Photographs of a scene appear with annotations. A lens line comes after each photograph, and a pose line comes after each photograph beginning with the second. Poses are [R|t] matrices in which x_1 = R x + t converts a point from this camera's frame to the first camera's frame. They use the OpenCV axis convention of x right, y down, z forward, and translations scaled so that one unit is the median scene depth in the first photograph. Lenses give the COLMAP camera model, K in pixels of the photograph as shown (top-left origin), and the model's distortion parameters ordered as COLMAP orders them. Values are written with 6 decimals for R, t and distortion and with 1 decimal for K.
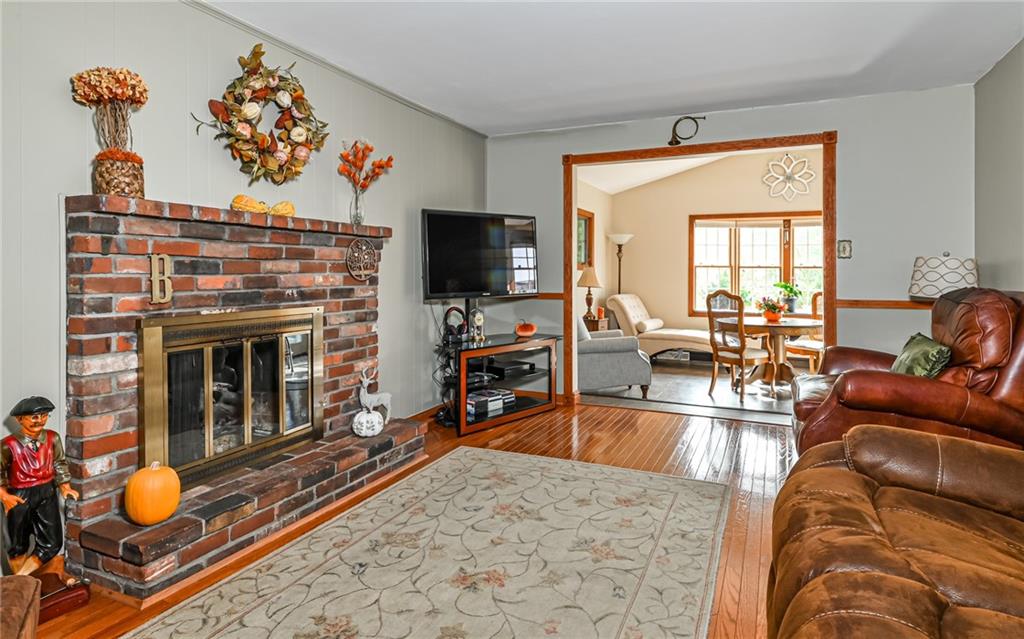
lens RADIAL K [[572.0, 0, 516.7], [0, 572.0, 278.6], [0, 0, 1]] dist [0.018734, 0.000556]
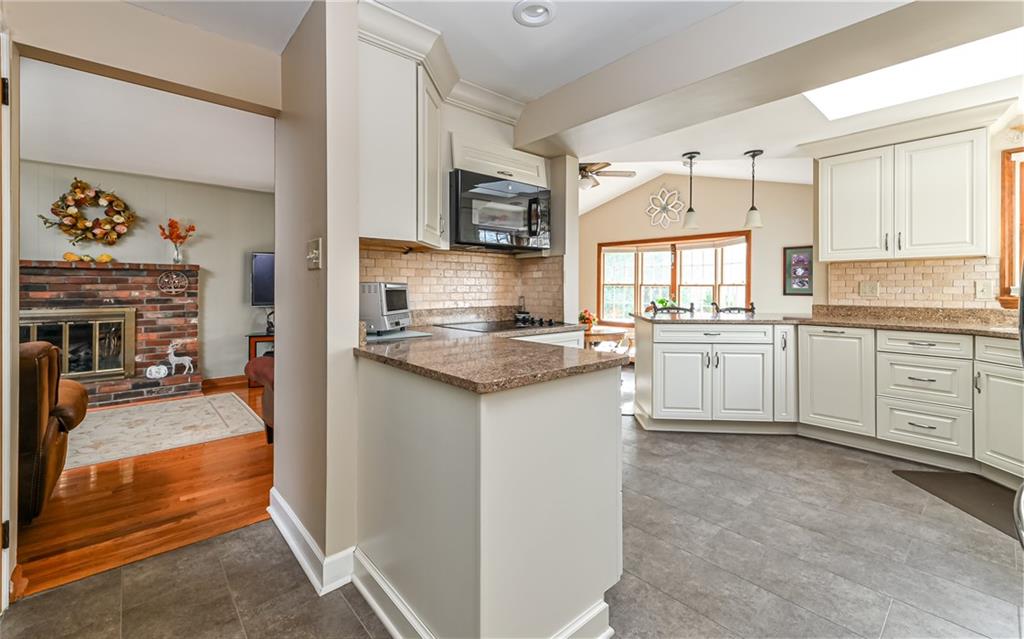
lens RADIAL K [[428.0, 0, 513.8], [0, 428.0, 288.6], [0, 0, 1]] dist [0.012693, -0.001272]
pose [[0.911721, 0.001890, -0.410806, 0.557894], [-0.005475, 0.999957, -0.007551, -0.004824], [0.410774, 0.009133, 0.911692, 0.082861]]
